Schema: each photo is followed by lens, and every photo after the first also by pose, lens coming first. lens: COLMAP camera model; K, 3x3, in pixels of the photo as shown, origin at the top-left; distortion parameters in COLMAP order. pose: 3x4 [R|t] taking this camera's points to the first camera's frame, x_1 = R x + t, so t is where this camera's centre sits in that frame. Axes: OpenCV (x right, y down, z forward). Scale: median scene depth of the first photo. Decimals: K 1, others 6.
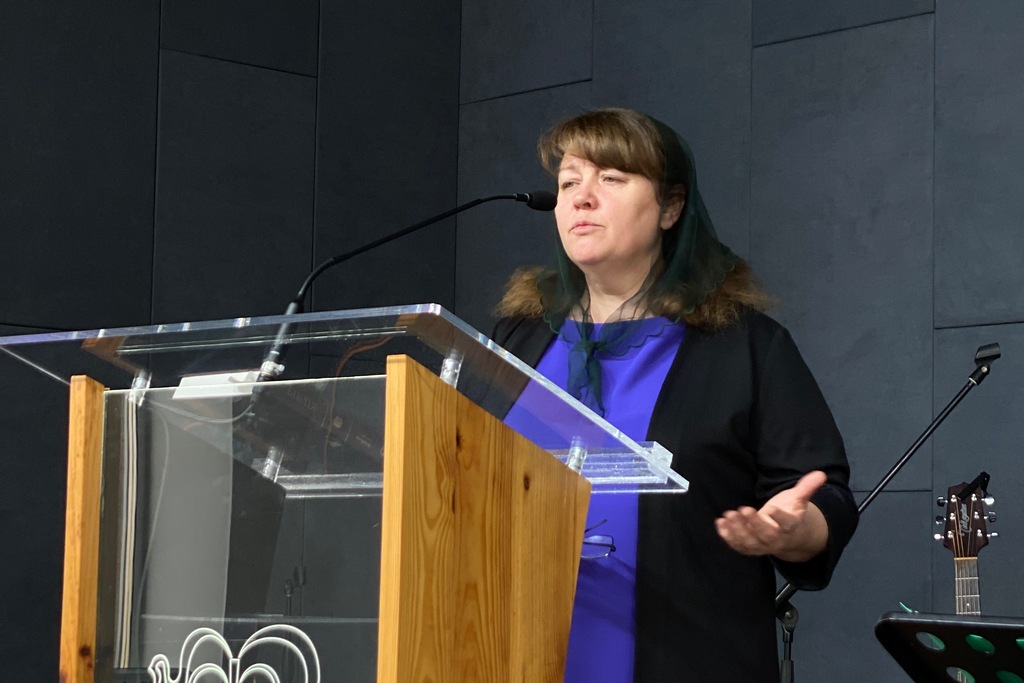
lens RADIAL K [[2743.5, 0, 559.5], [0, 2743.5, 335.5], [0, 0, 1]] dist [0.124577, 0.000000]
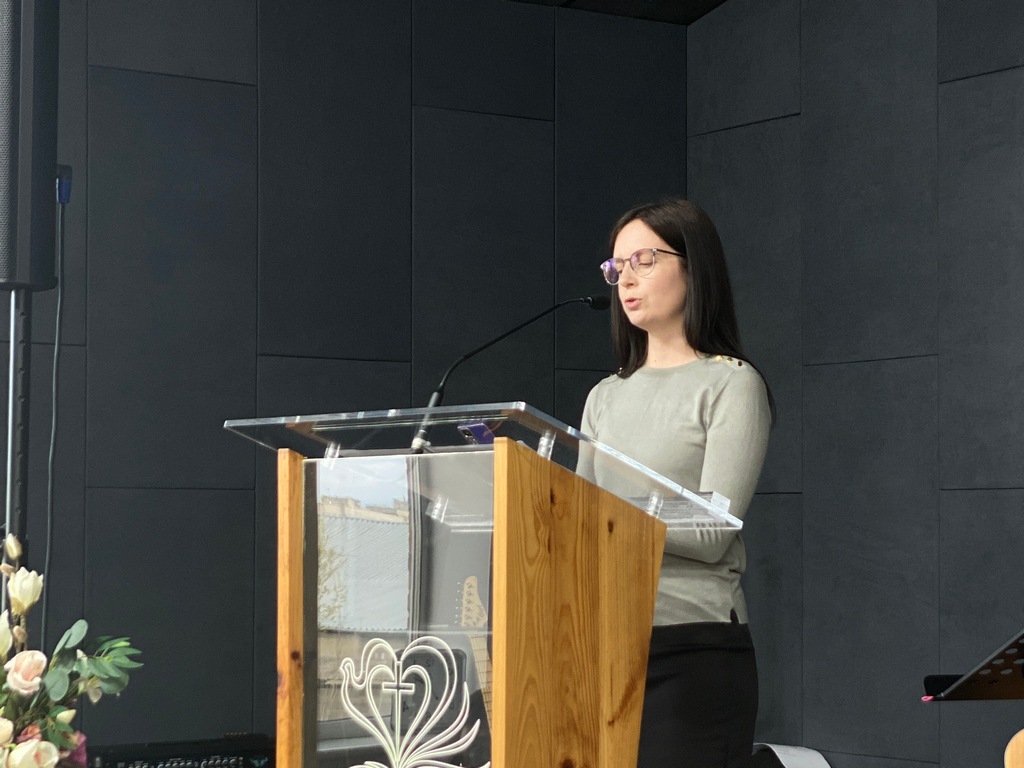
lens RADIAL K [[3304.1, 0, 515.1], [0, 3304.1, 385.9], [0, 0, 1]] dist [0.099486, 0.000000]
pose [[0.984268, -0.024217, -0.175016, 0.220478], [0.033586, 0.998145, 0.050771, -0.095435], [0.173462, -0.055851, 0.983256, -0.561197]]
